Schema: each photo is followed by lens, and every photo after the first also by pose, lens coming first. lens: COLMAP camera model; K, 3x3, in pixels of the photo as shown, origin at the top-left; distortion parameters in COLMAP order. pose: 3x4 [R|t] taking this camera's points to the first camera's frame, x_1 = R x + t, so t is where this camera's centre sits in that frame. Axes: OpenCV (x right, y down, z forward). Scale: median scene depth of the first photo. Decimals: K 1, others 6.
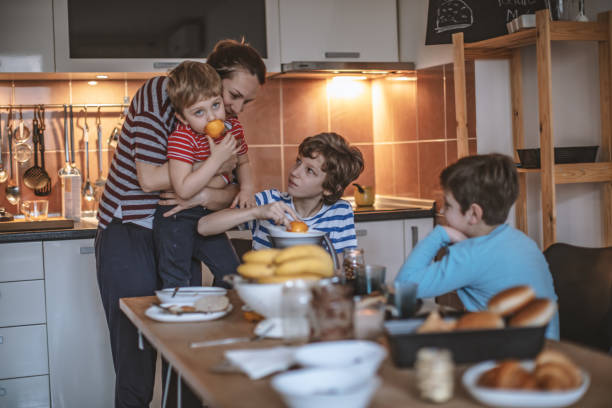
lens RADIAL K [[847.9, 0, 306.0], [0, 847.9, 204.0], [0, 0, 1]] dist [-0.136092, -0.007375]
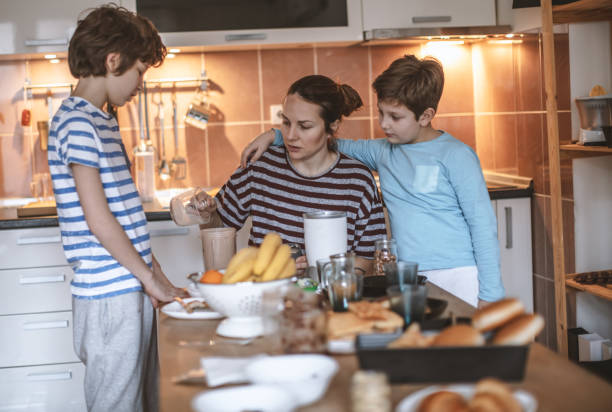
lens RADIAL K [[911.9, 0, 306.0], [0, 911.9, 206.0], [0, 0, 1]] dist [-0.144647, 0.034907]
pose [[0.982947, 0.003869, -0.183850, 0.096095], [0.004689, 0.998926, 0.046092, -0.021230], [0.183831, -0.046169, 0.981873, 0.001439]]
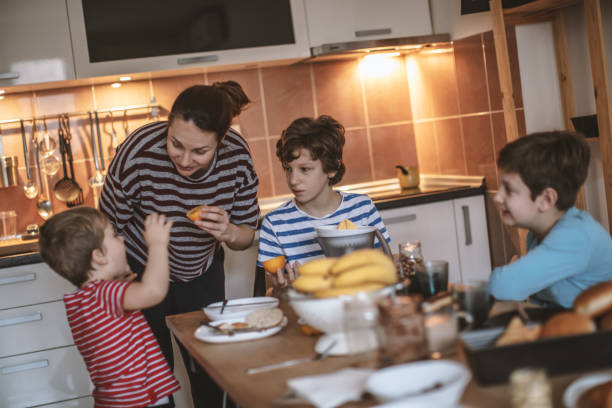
lens RADIAL K [[847.9, 0, 306.0], [0, 847.9, 204.0], [0, 0, 1]] dist [-0.136092, -0.007375]
pose [[0.995409, -0.085951, -0.042107, -0.009683], [0.087047, 0.995892, 0.024946, -0.015167], [0.039789, -0.028496, 0.998802, 0.045978]]
